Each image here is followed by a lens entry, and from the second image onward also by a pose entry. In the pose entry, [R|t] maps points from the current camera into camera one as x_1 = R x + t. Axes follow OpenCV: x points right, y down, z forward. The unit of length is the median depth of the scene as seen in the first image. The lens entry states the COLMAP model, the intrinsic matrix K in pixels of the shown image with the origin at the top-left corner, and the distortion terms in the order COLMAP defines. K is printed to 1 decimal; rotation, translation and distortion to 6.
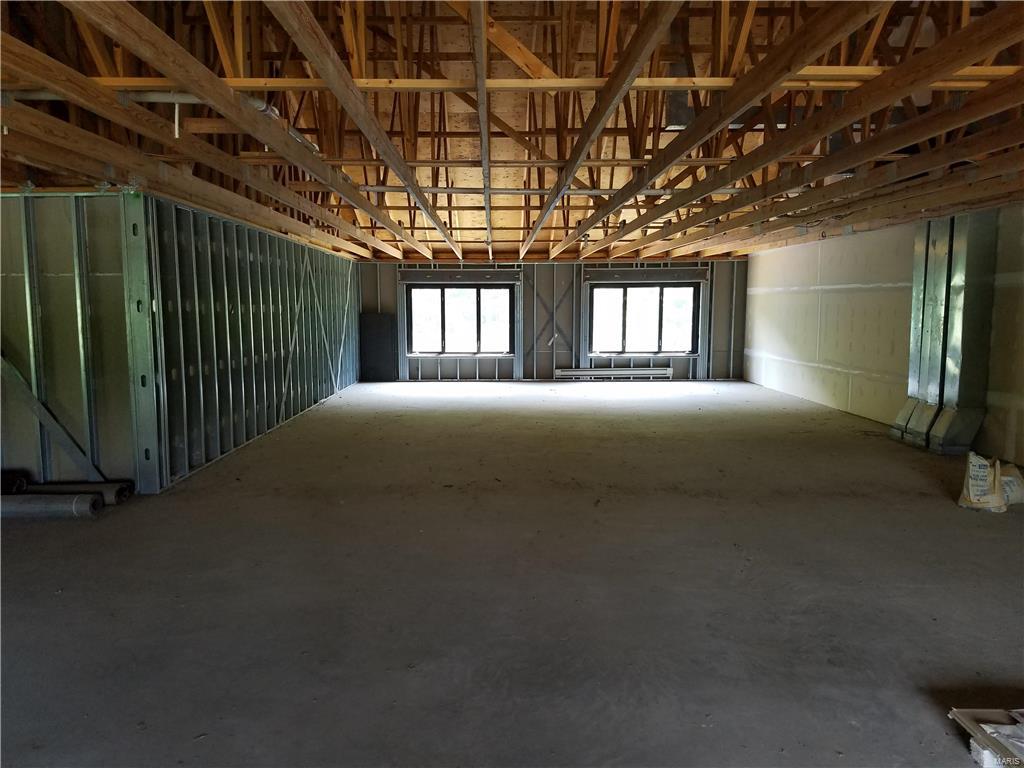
lens RADIAL K [[775.9, 0, 505.6], [0, 775.9, 399.1], [0, 0, 1]] dist [0.203899, -0.328187]
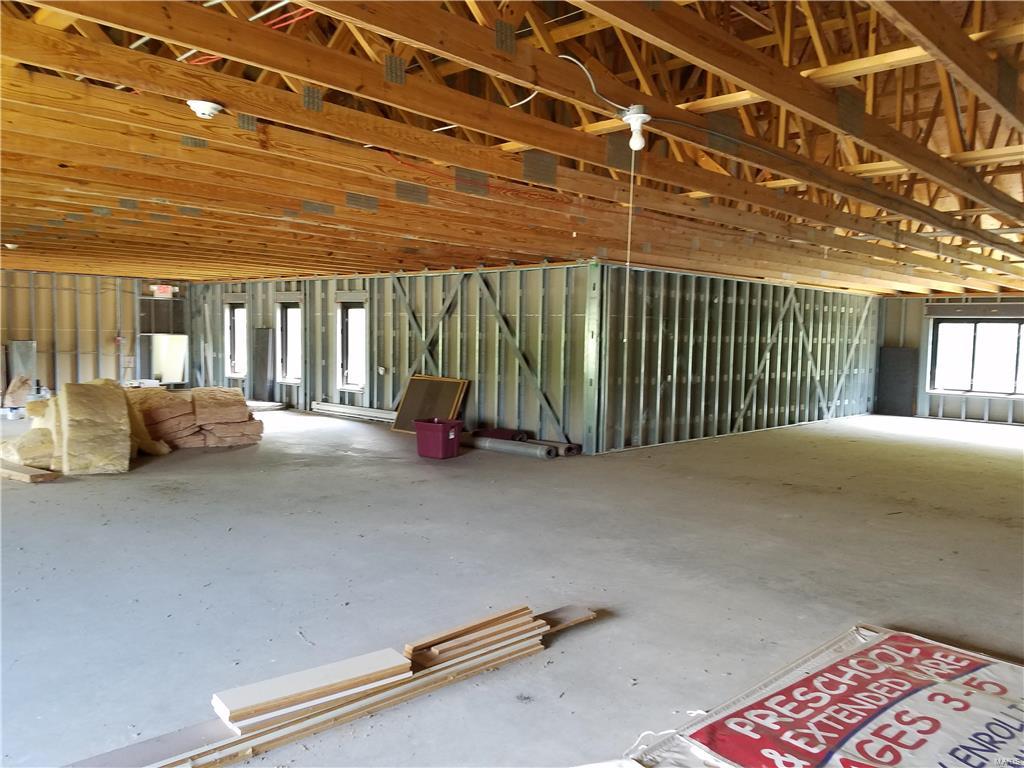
lens RADIAL K [[775.9, 0, 505.6], [0, 775.9, 399.1], [0, 0, 1]] dist [0.203899, -0.328187]
pose [[0.717163, 0.074640, -0.692896, 0.439832], [-0.105401, 0.994428, -0.001971, 0.027416], [0.688888, 0.074446, 0.721034, -0.198970]]
